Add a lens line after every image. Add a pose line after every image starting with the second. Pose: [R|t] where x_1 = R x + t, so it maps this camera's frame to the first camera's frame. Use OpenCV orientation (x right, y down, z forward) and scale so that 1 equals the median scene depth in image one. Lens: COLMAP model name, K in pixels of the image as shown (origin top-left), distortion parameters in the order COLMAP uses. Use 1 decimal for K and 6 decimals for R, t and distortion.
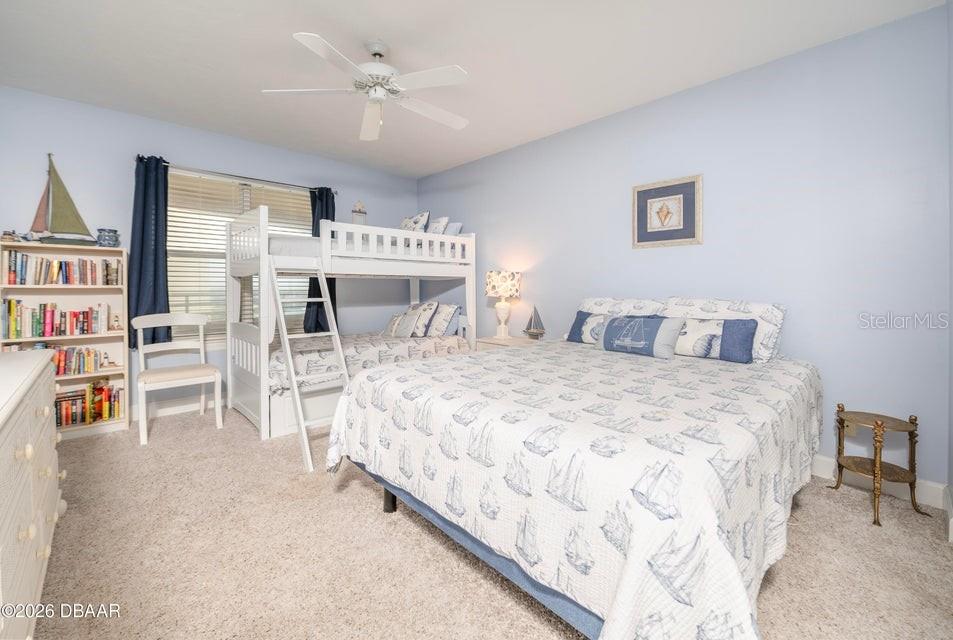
lens RADIAL K [[406.2, 0, 475.6], [0, 406.2, 293.2], [0, 0, 1]] dist [-0.001197, -0.000161]
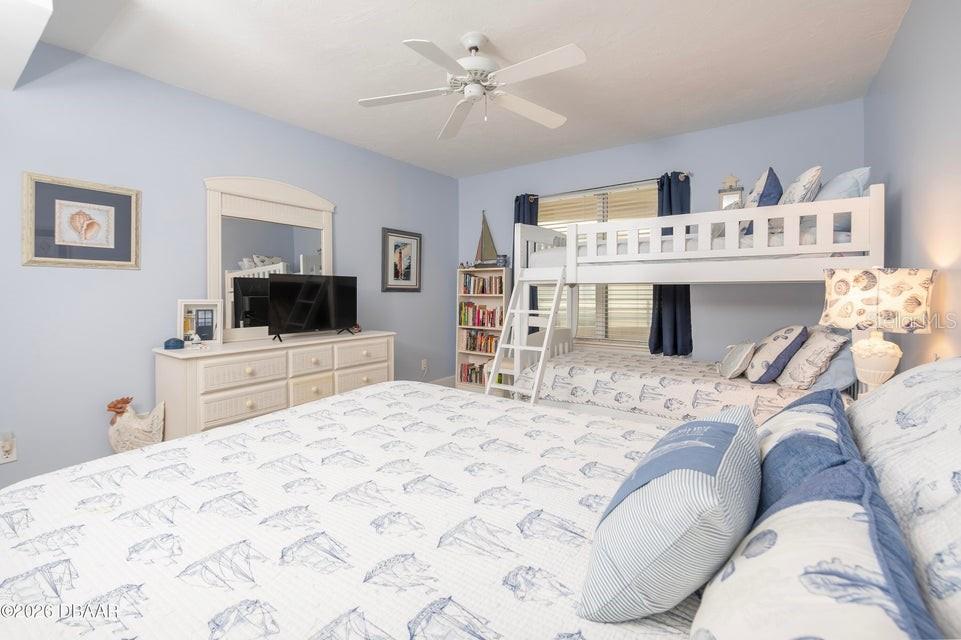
lens RADIAL K [[416.0, 0, 479.7], [0, 416.0, 288.6], [0, 0, 1]] dist [0.000292, 0.000058]
pose [[0.204776, -0.002203, -0.978806, 0.515345], [-0.010679, 0.999933, -0.004484, -0.031891], [0.978751, 0.011371, 0.204739, 0.631319]]
